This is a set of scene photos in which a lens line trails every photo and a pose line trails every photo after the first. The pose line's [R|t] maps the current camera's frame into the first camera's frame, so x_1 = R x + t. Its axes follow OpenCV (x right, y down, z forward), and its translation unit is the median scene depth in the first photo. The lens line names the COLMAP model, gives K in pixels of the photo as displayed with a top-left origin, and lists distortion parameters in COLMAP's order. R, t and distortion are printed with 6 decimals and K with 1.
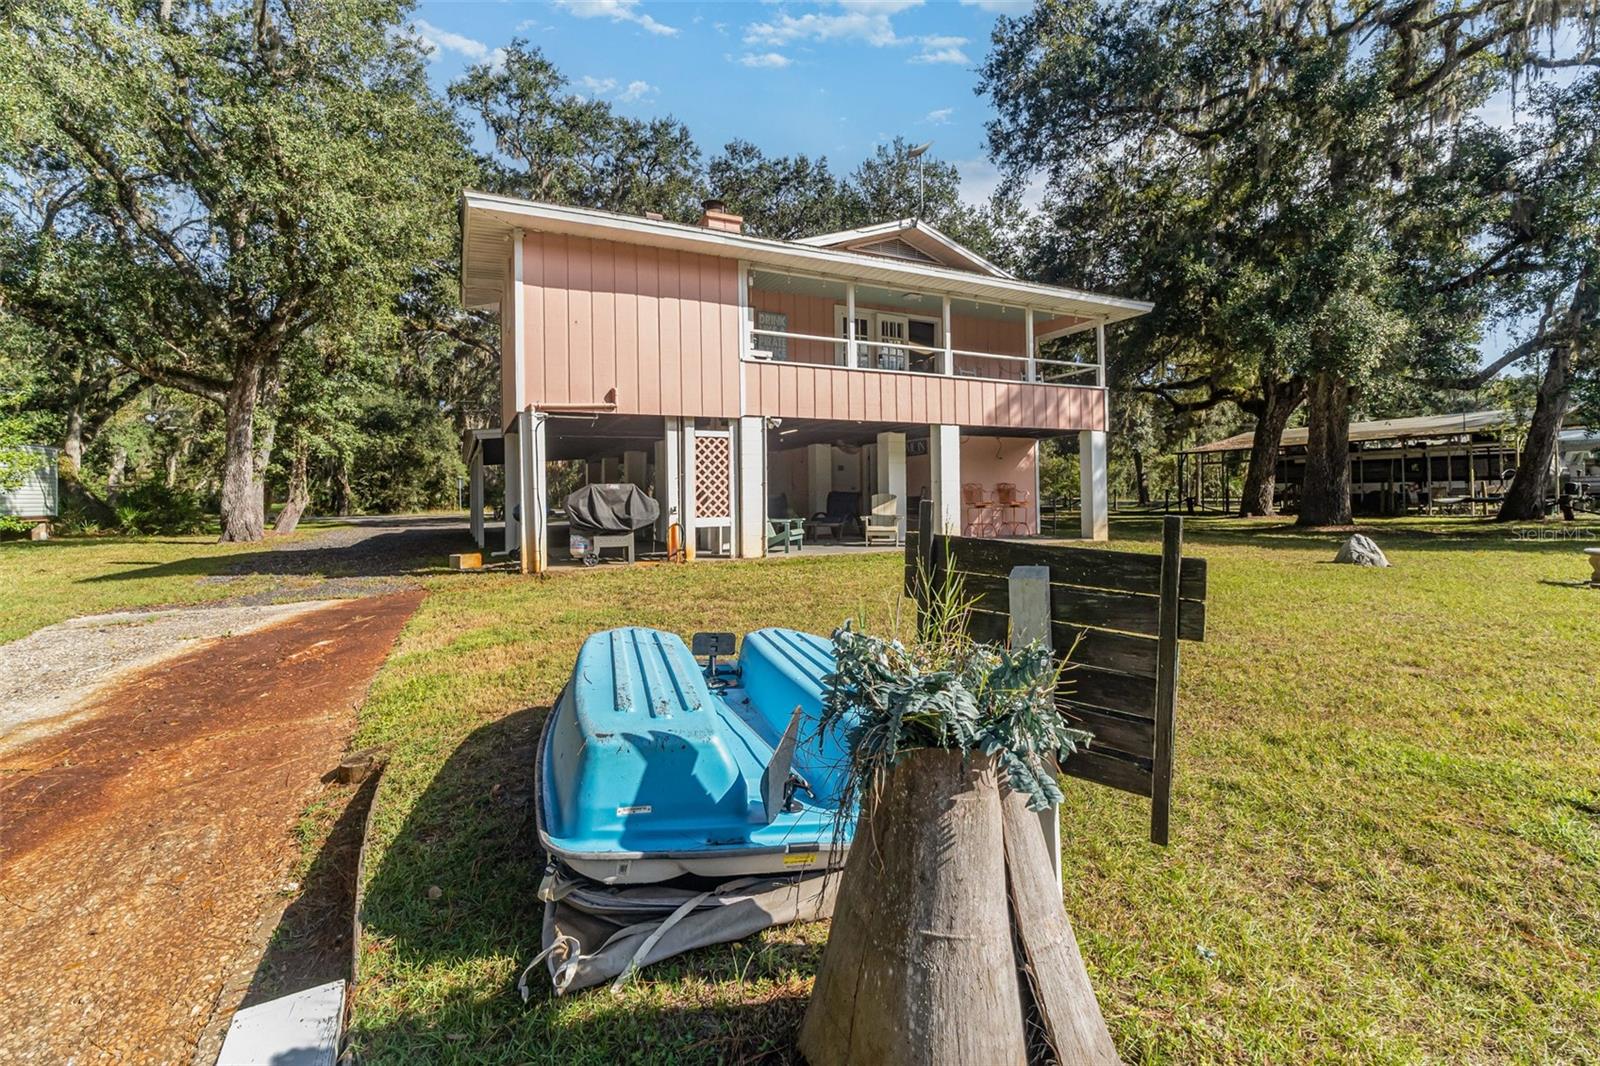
lens RADIAL K [[672.7, 0, 777.2], [0, 672.7, 483.7], [0, 0, 1]] dist [-0.017531, 0.002258]
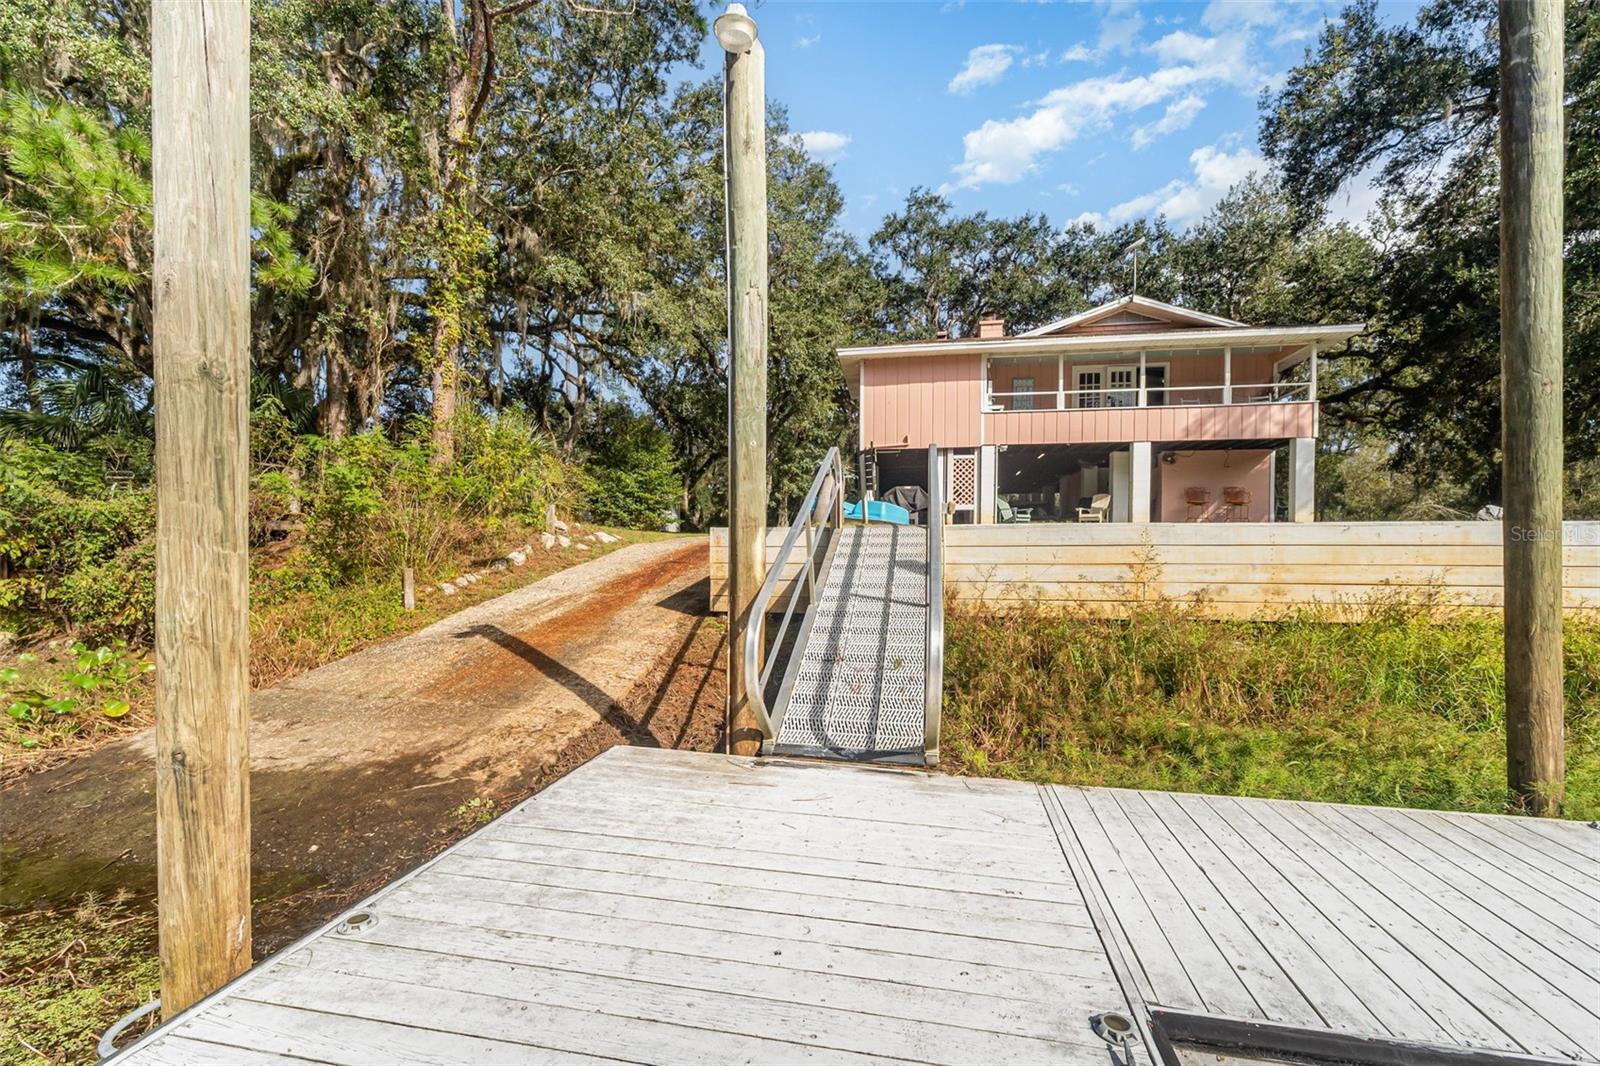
lens RADIAL K [[672.7, 0, 795.8], [0, 672.7, 580.6], [0, 0, 1]] dist [-0.017531, 0.002258]
pose [[0.811826, 0.033705, -0.582926, 0.355666], [-0.003211, 0.998575, 0.053266, 0.096011], [0.583891, -0.041371, 0.810778, -0.425748]]
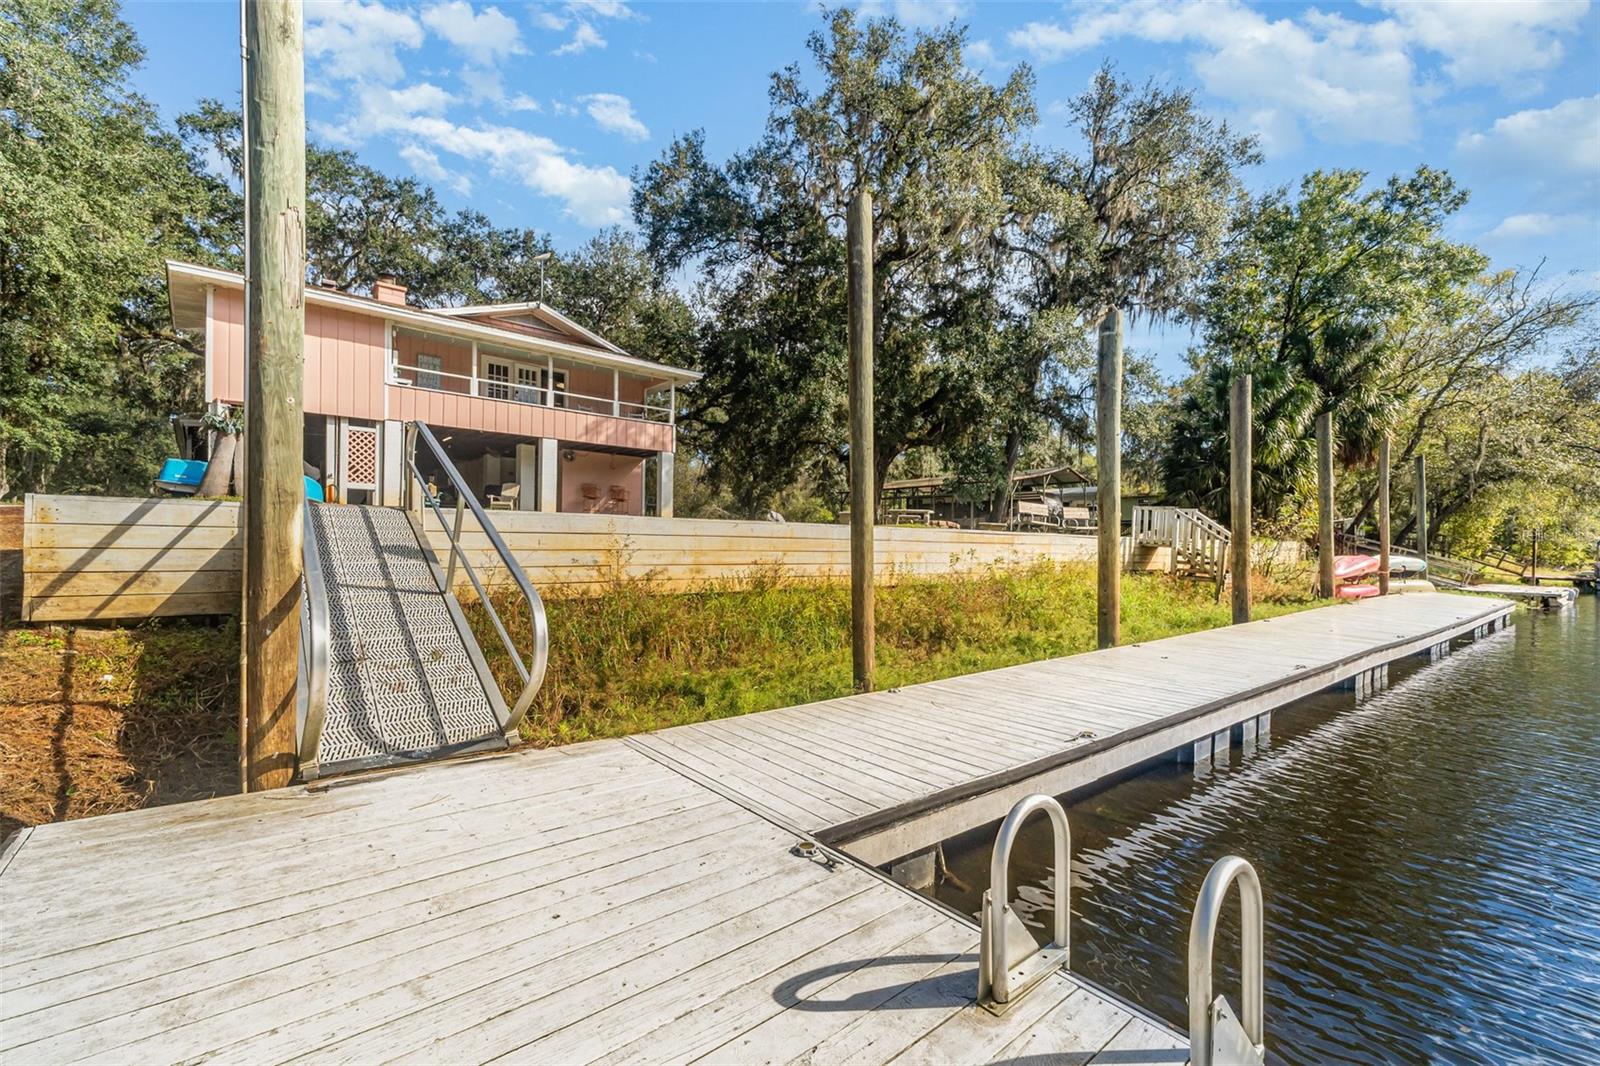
lens RADIAL K [[672.7, 0, 807.3], [0, 672.7, 547.5], [0, 0, 1]] dist [-0.017531, 0.002258]
pose [[0.957221, 0.022001, 0.288520, 0.275000], [-0.025790, 0.999624, 0.009335, 0.097265], [-0.288206, -0.016376, 0.957428, -0.477904]]
